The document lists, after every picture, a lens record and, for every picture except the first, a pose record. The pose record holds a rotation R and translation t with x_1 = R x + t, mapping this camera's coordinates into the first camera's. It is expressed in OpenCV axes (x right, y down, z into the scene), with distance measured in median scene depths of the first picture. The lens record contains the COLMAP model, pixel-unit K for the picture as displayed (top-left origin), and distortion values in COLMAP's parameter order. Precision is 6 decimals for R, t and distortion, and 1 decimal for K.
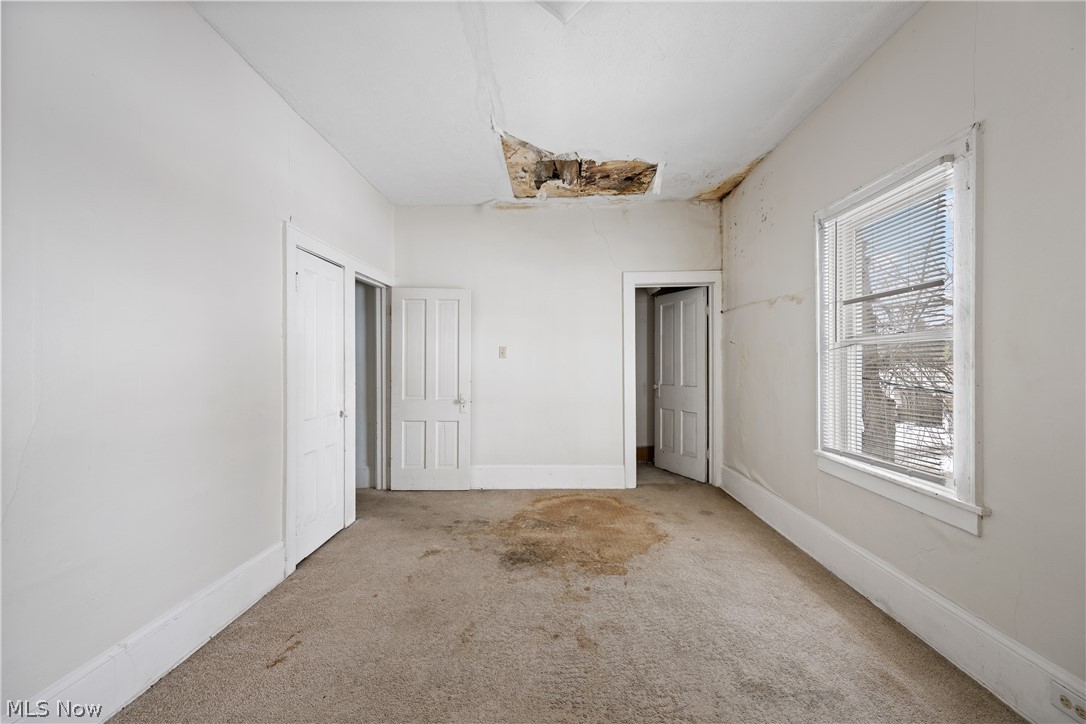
lens RADIAL K [[421.5, 0, 543.0], [0, 421.5, 362.0], [0, 0, 1]] dist [-0.000062, 0.000007]
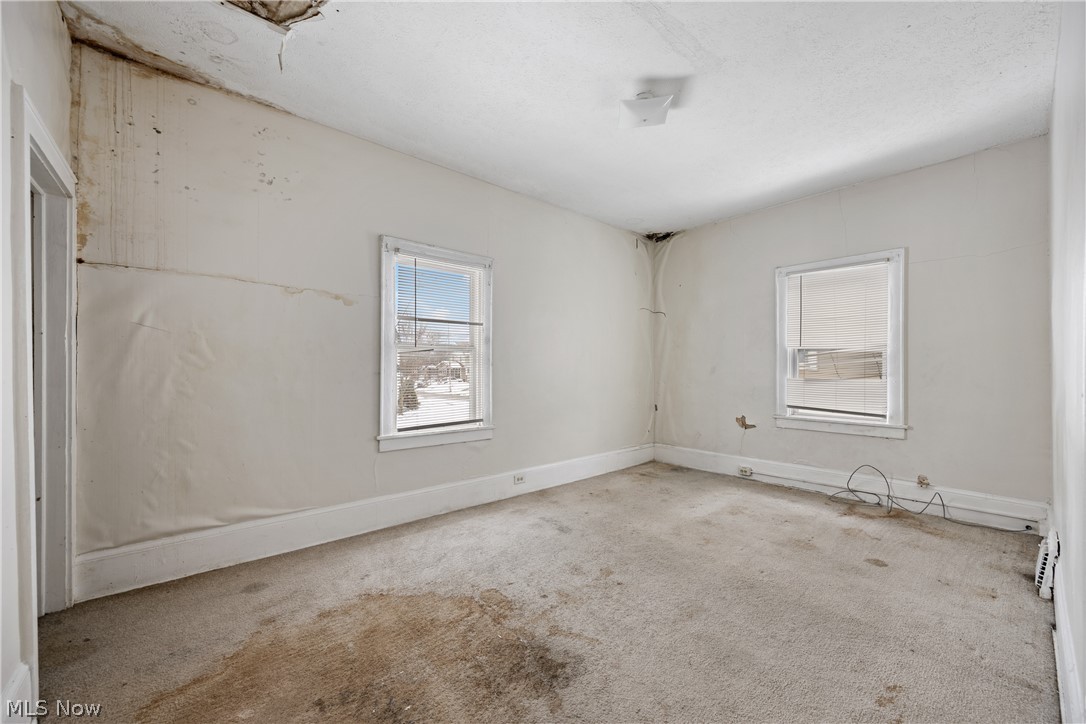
lens RADIAL K [[421.5, 0, 543.0], [0, 421.5, 362.0], [0, 0, 1]] dist [-0.000062, 0.000007]
pose [[-0.673871, 0.006667, 0.738819, -0.536124], [-0.004297, 0.999907, -0.012943, 0.014746], [-0.738836, -0.011897, -0.673780, 1.466088]]
